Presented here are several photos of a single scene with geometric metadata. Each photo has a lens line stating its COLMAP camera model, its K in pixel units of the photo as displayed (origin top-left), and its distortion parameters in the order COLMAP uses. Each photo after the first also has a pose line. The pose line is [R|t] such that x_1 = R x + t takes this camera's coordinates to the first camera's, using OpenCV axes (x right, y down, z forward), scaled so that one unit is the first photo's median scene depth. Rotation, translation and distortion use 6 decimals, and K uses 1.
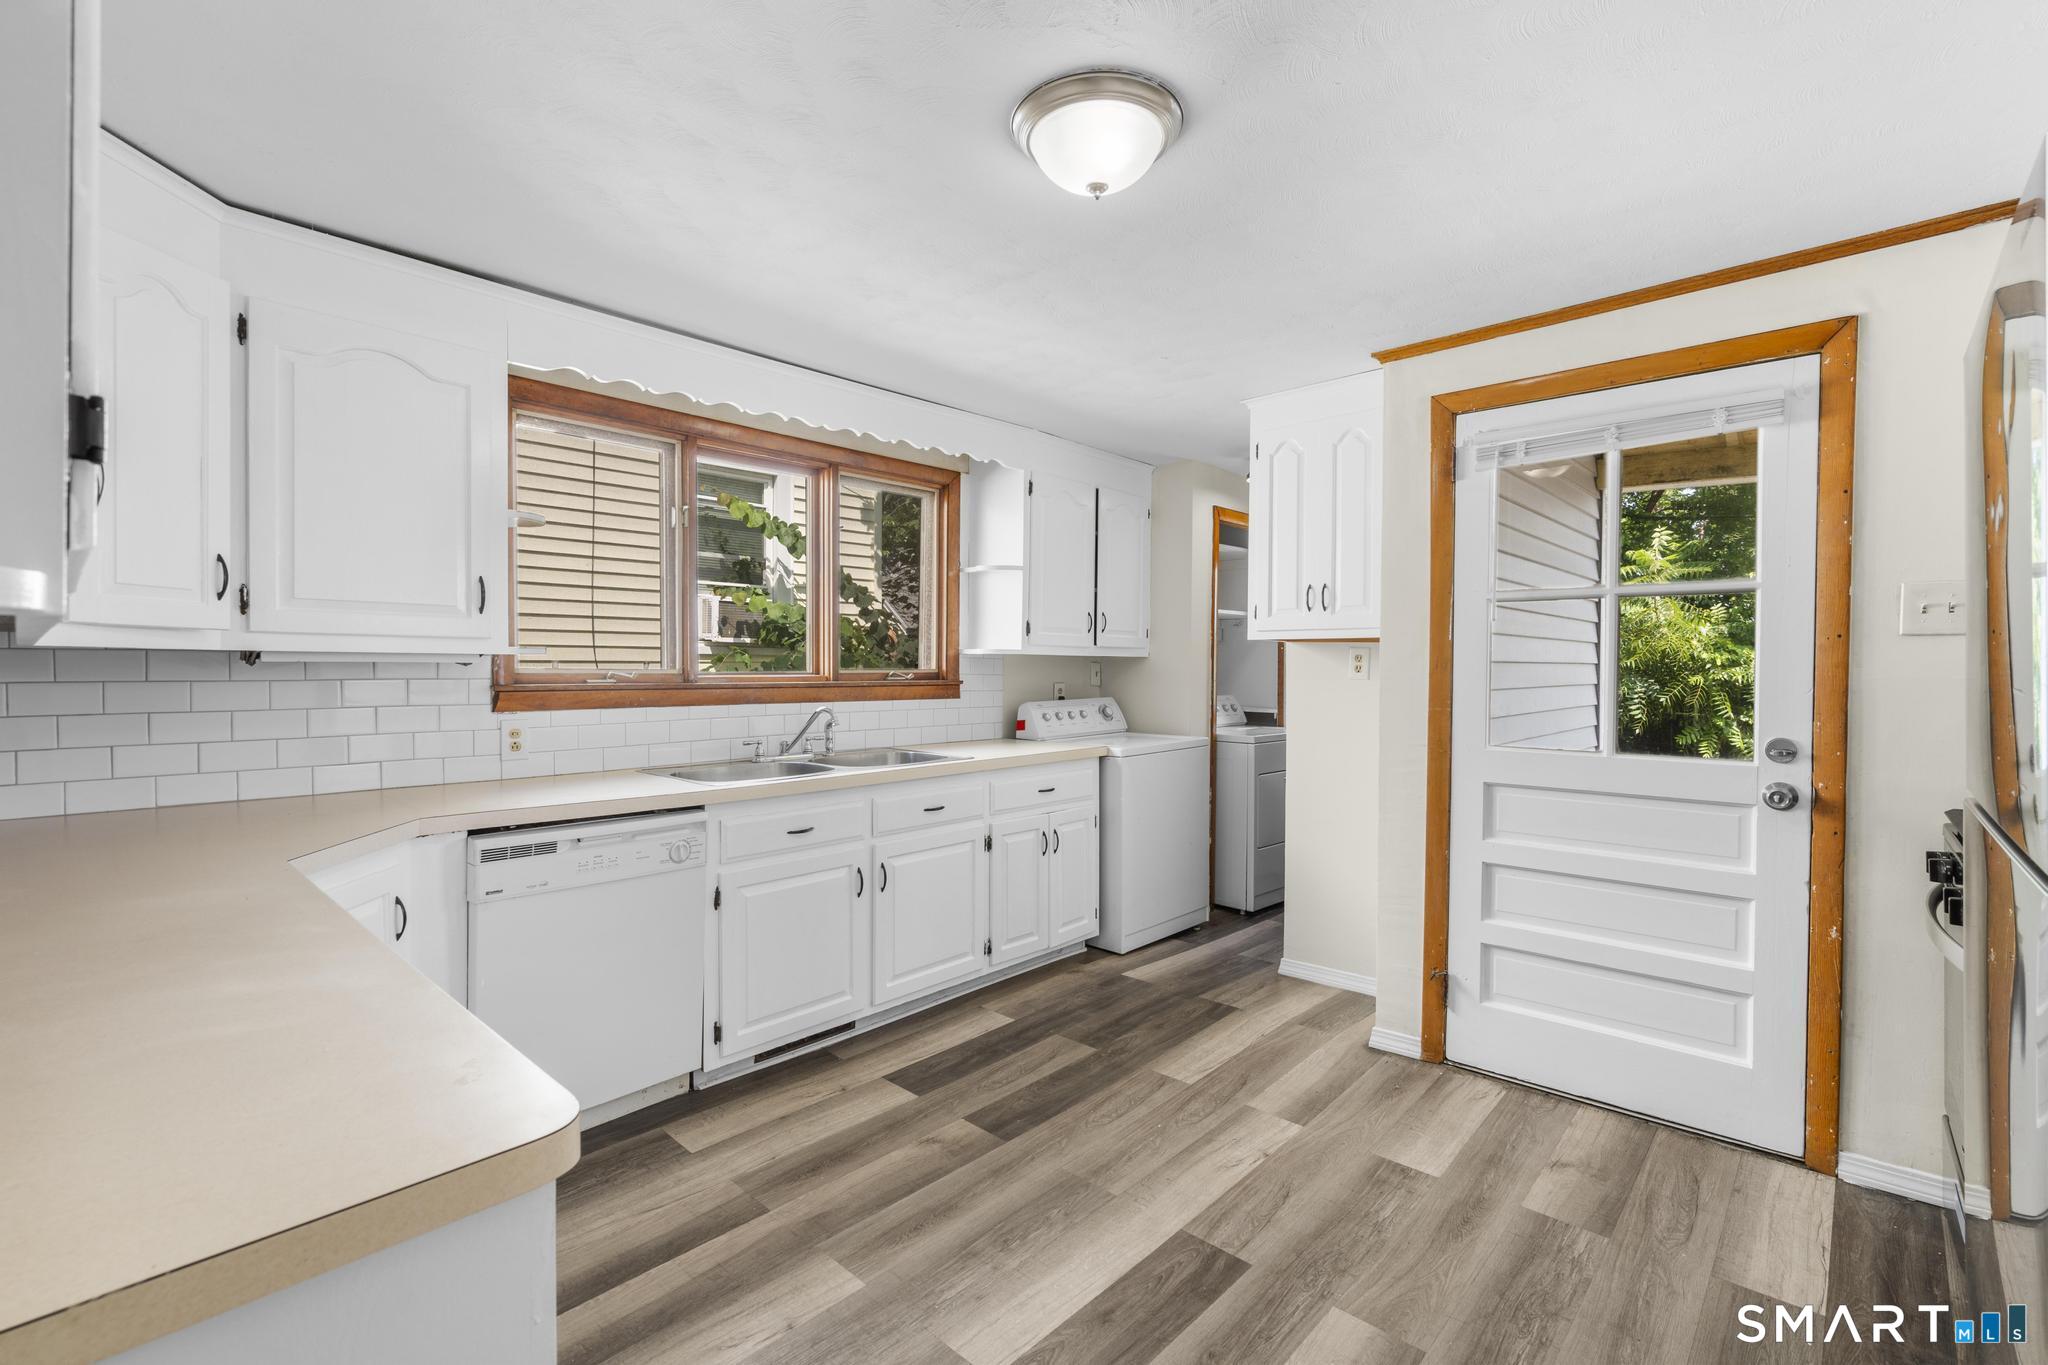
lens RADIAL K [[917.4, 0, 1023.4], [0, 917.4, 678.6], [0, 0, 1]] dist [-0.002225, 0.000756]
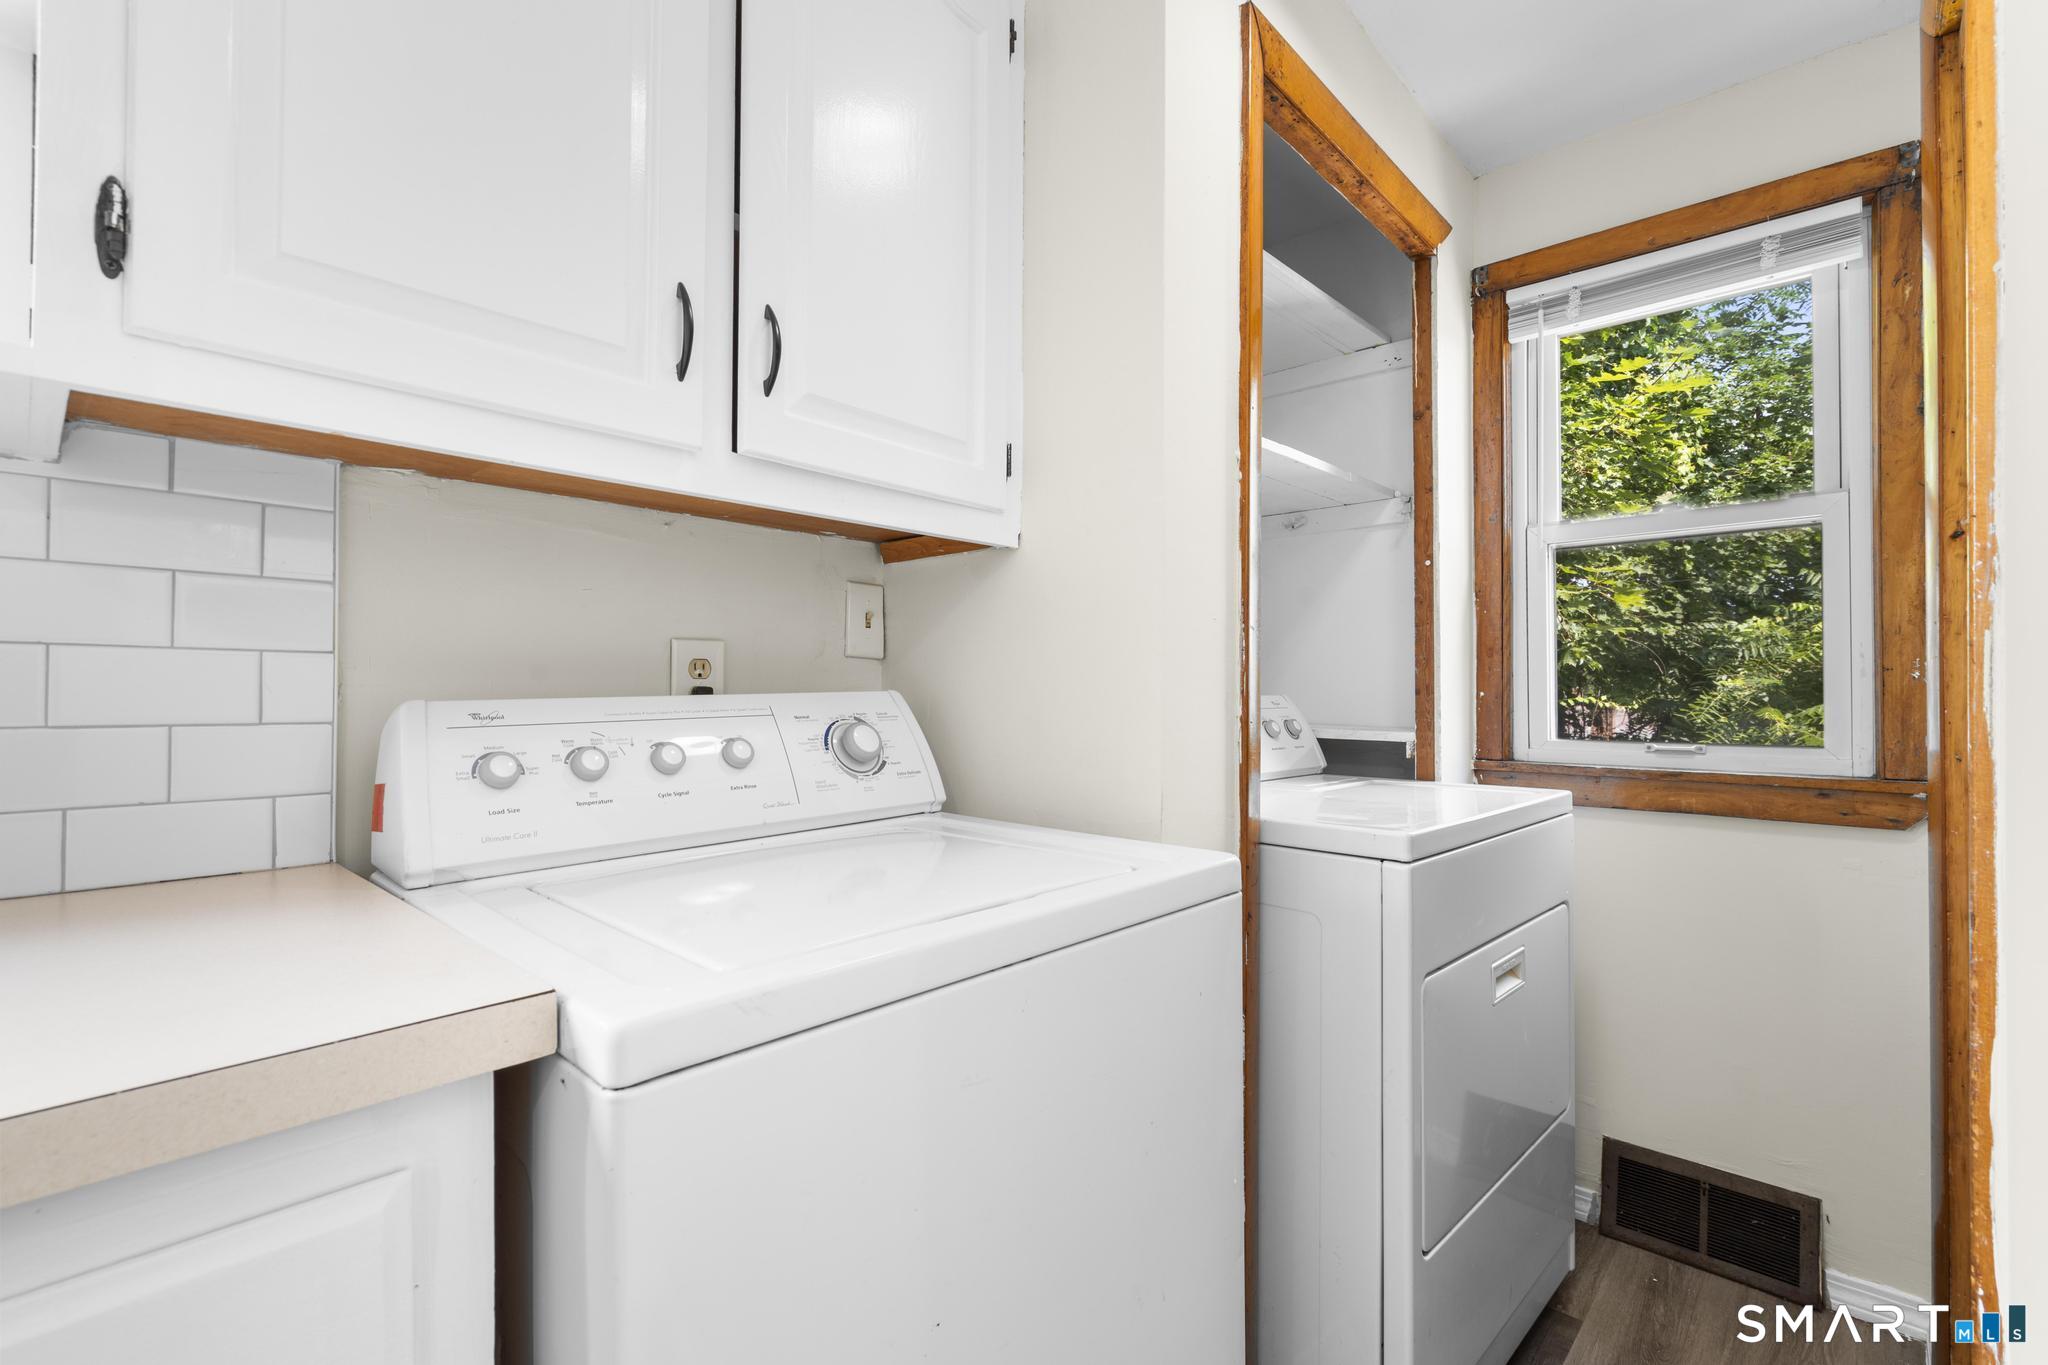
lens RADIAL K [[911.6, 0, 1017.0], [0, 911.6, 680.9], [0, 0, 1]] dist [-0.000391, 0.000905]
pose [[0.999969, -0.003525, -0.007014, 0.212719], [0.003360, 0.999720, -0.023427, 0.037045], [0.007095, 0.023403, 0.999701, 1.107849]]
